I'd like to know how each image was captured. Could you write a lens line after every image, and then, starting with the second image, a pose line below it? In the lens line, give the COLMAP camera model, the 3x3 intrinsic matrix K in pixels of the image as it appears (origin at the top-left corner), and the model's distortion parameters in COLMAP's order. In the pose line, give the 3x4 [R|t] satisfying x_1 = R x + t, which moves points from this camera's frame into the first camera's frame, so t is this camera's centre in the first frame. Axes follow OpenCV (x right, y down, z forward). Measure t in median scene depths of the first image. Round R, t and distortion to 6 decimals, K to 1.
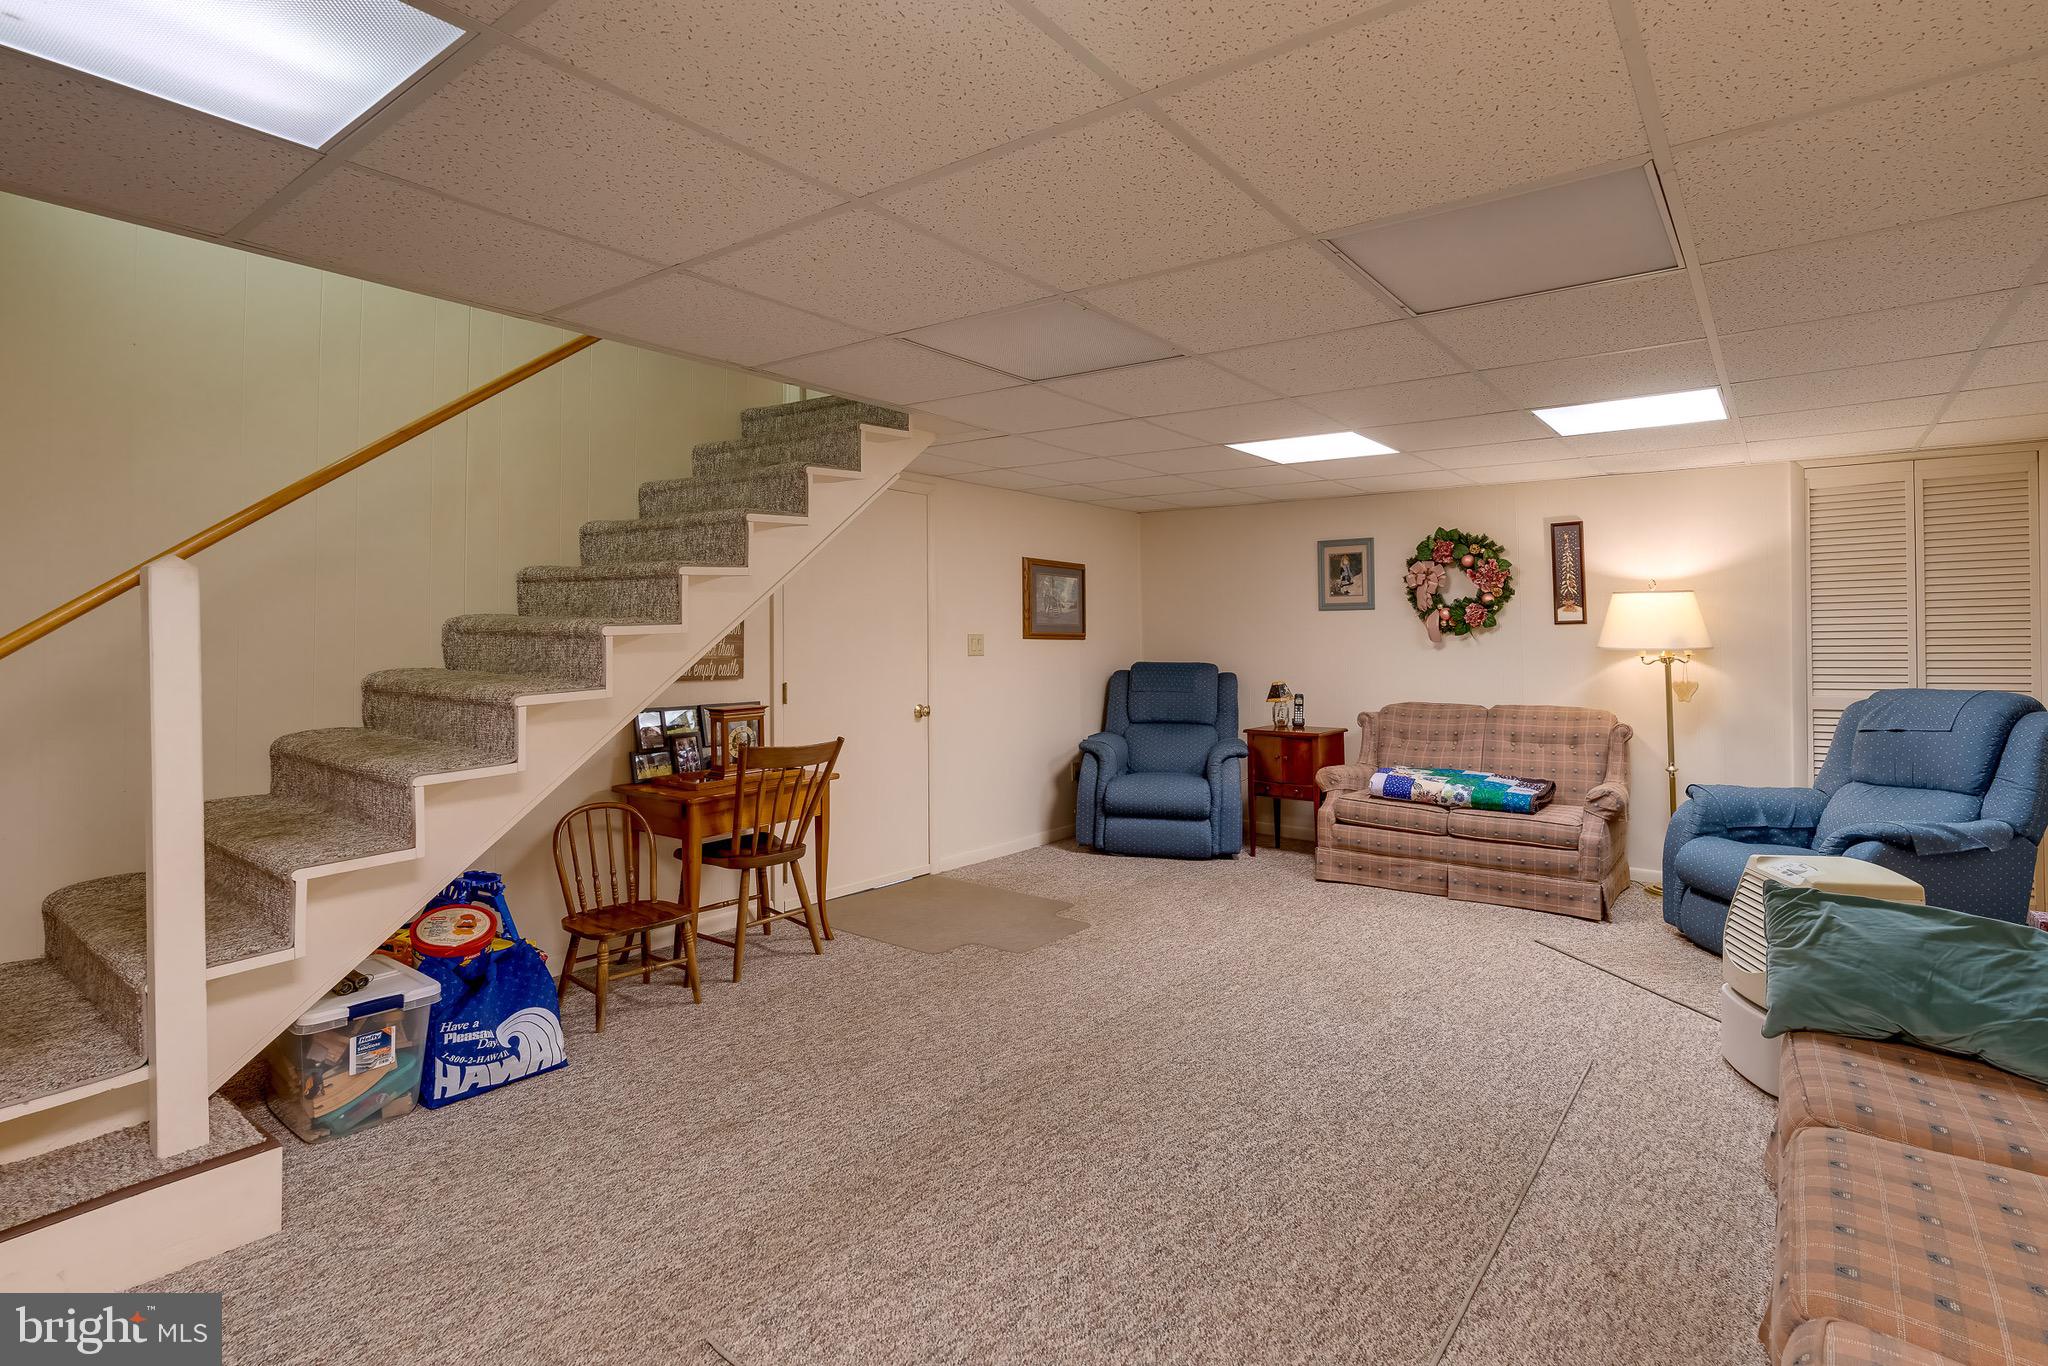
lens RADIAL K [[952.8, 0, 1205.7], [0, 952.8, 631.4], [0, 0, 1]] dist [-0.011412, 0.000131]
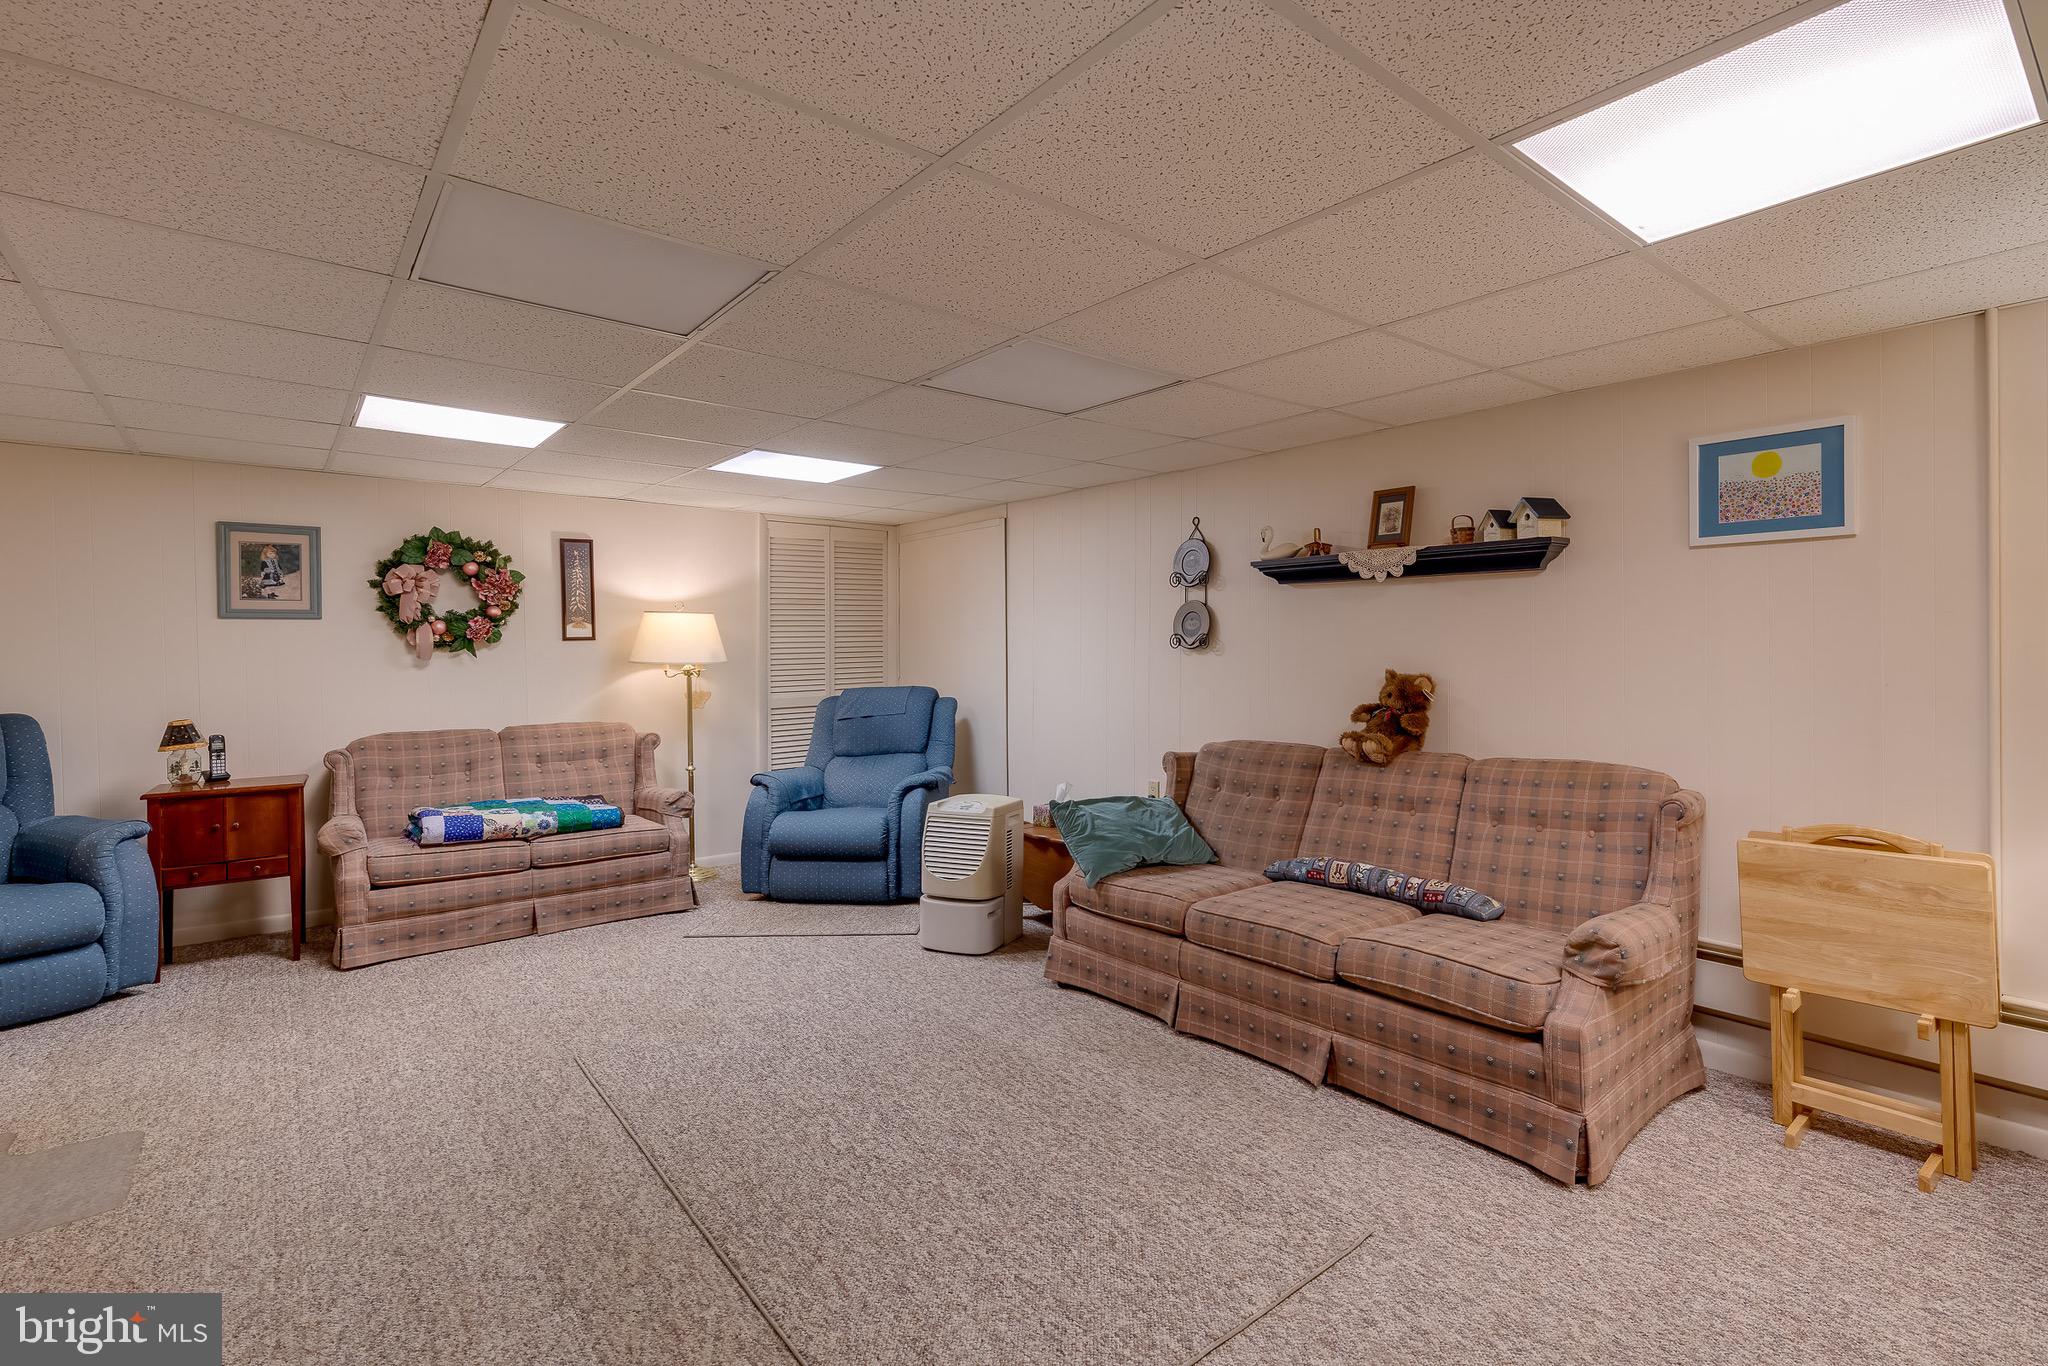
lens RADIAL K [[952.1, 0, 1029.8], [0, 952.1, 647.3], [0, 0, 1]] dist [-0.001498, 0.000122]
pose [[0.327773, 0.001751, 0.944755, -0.437340], [0.000022, 0.999998, -0.001861, 0.001737], [-0.944756, 0.000631, 0.327773, 0.230677]]
